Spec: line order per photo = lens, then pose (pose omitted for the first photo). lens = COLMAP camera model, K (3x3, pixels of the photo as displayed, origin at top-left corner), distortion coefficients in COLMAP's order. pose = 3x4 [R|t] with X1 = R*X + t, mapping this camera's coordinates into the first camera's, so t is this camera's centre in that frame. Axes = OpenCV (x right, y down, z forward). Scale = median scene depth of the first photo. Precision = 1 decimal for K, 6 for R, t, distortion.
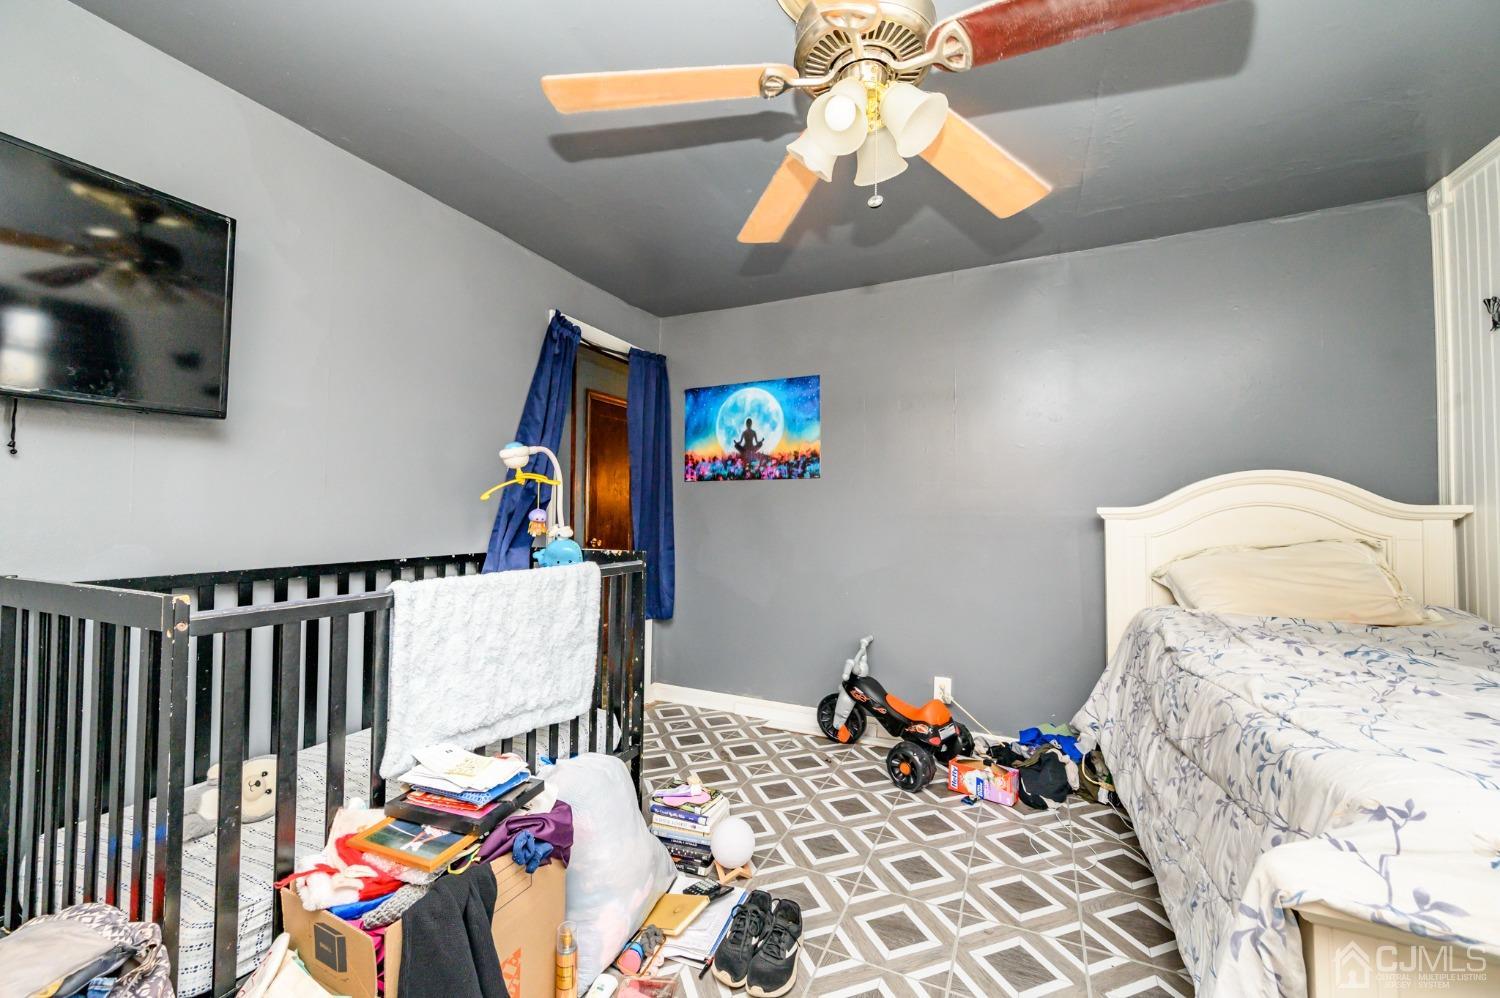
lens RADIAL K [[589.6, 0, 744.4], [0, 589.6, 497.6], [0, 0, 1]] dist [-0.001966, 0.000061]
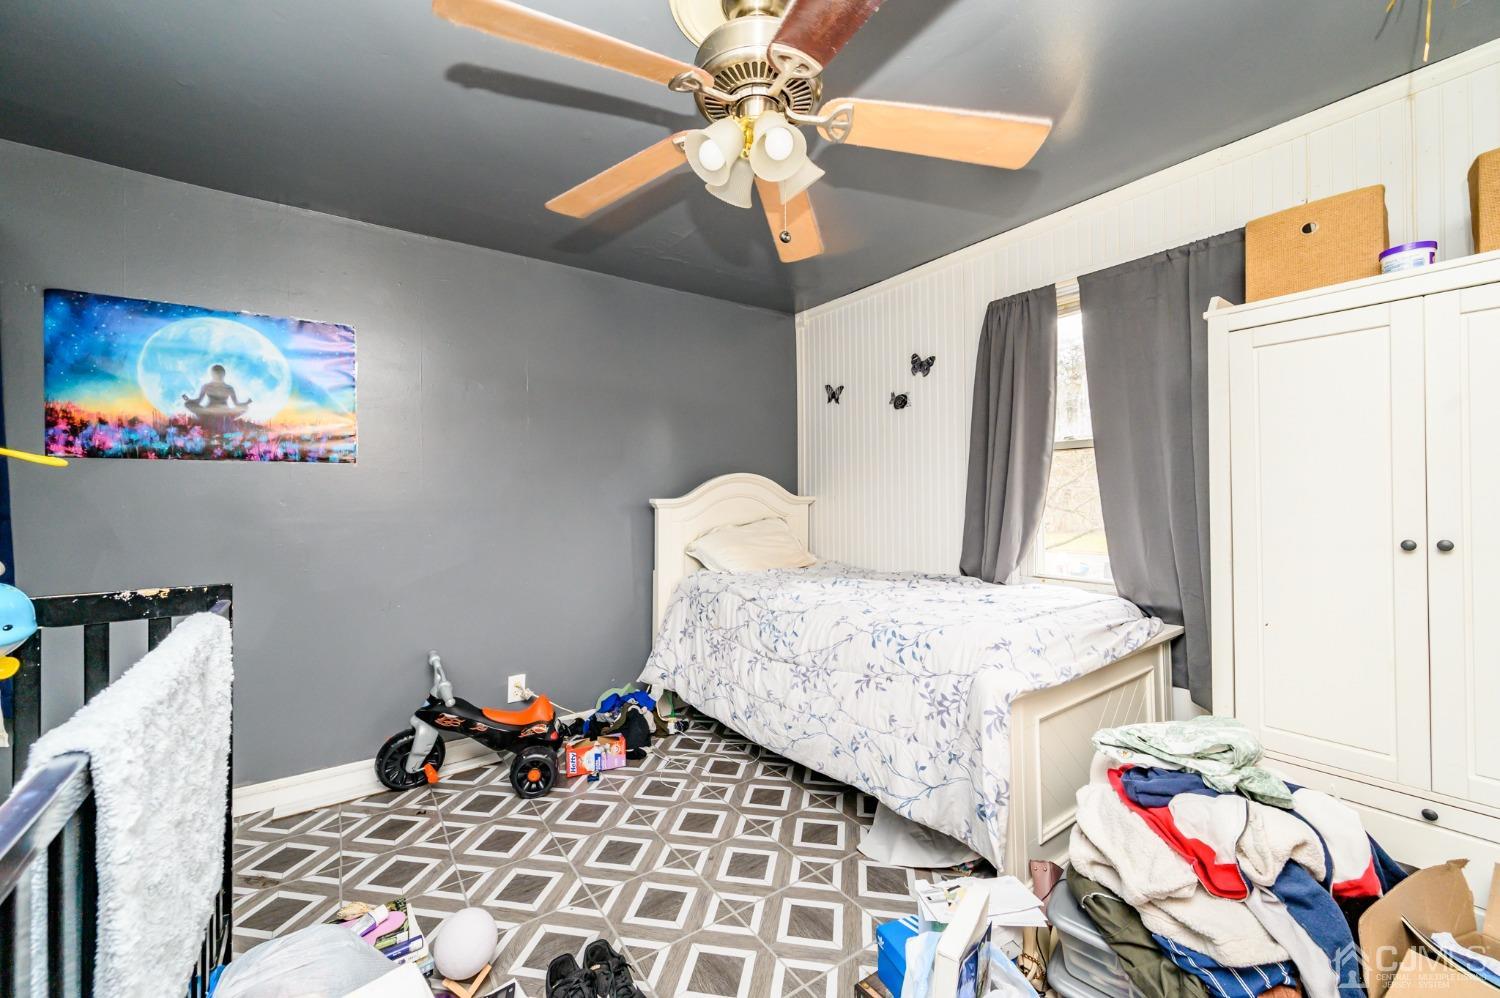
lens RADIAL K [[589.6, 0, 748.7], [0, 589.6, 496.4], [0, 0, 1]] dist [-0.001966, 0.000061]
pose [[0.486503, -0.007412, 0.873647, -0.369685], [-0.012248, 0.999808, 0.015303, -0.009254], [-0.873593, -0.018145, 0.486319, 0.230150]]
